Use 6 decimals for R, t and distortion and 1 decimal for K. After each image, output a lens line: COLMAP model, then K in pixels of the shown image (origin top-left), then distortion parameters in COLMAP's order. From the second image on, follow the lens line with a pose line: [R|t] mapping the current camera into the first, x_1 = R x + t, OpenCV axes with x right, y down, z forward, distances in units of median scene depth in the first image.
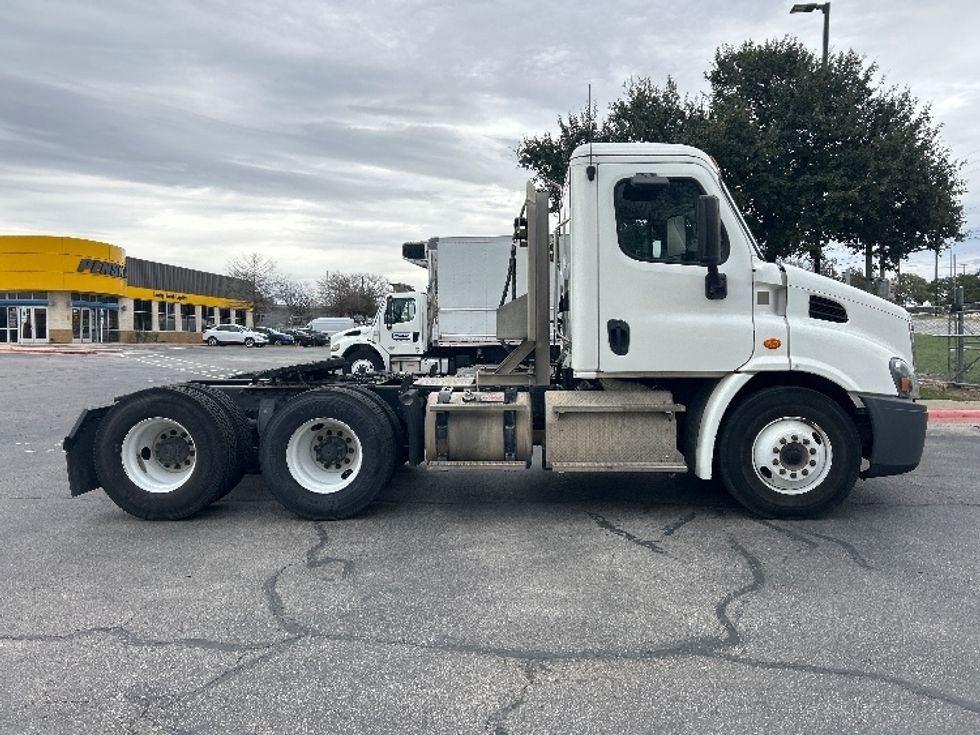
lens RADIAL K [[734.3, 0, 489.2], [0, 734.3, 405.1], [0, 0, 1]] dist [0.008461, 0.003050]
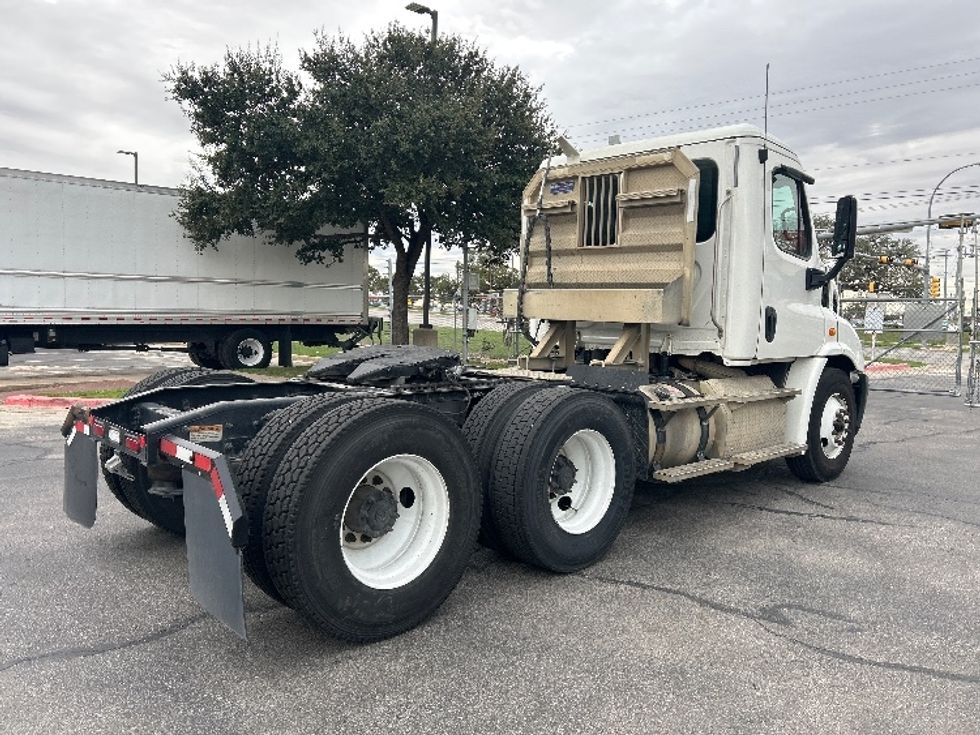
lens RADIAL K [[758.0, 0, 481.8], [0, 758.0, 366.5], [0, 0, 1]] dist [0.031290, -0.001808]
pose [[0.697007, -0.026595, 0.716571, -0.847210], [0.046481, 0.998886, -0.008139, -0.044734], [-0.715557, 0.038980, 0.697466, 0.554504]]
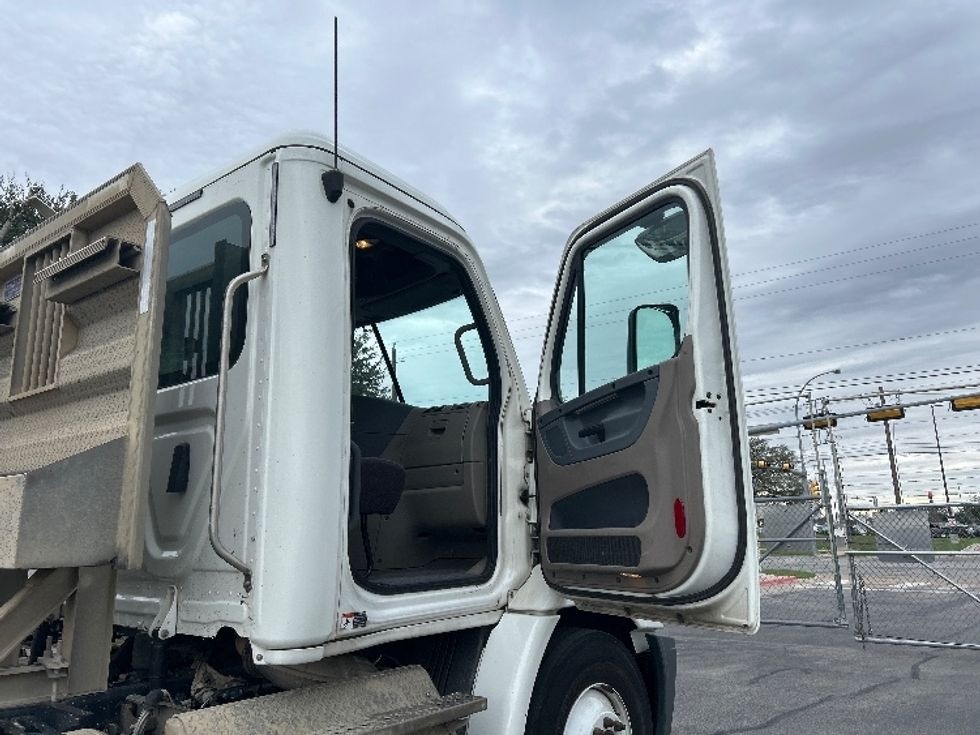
lens RADIAL K [[755.9, 0, 490.0], [0, 755.9, 367.5], [0, 0, 1]] dist [0.026583, -0.002976]
pose [[0.601713, 0.167575, 0.780936, -0.151185], [0.094114, 0.956056, -0.277668, -0.066498], [-0.793148, 0.240573, 0.559500, 0.667281]]
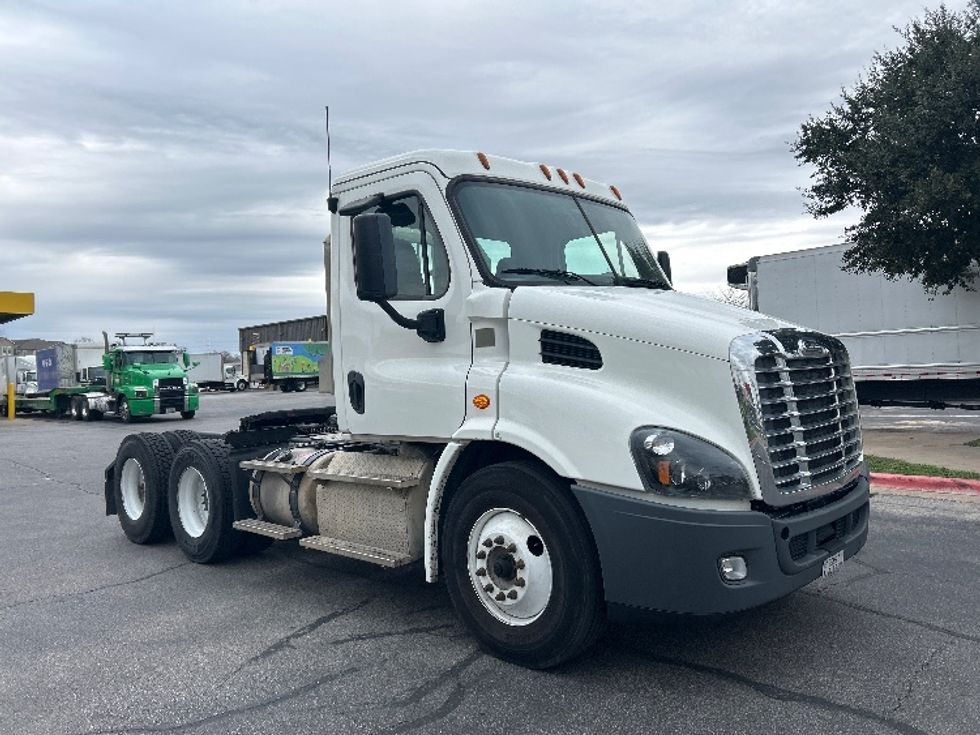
lens RADIAL K [[758.0, 0, 481.8], [0, 758.0, 366.5], [0, 0, 1]] dist [0.031290, -0.001808]
pose [[0.746151, -0.024947, -0.665310, 0.862161], [-0.037869, 0.996090, -0.079820, -0.058052], [0.664699, 0.084752, 0.742288, 0.447520]]
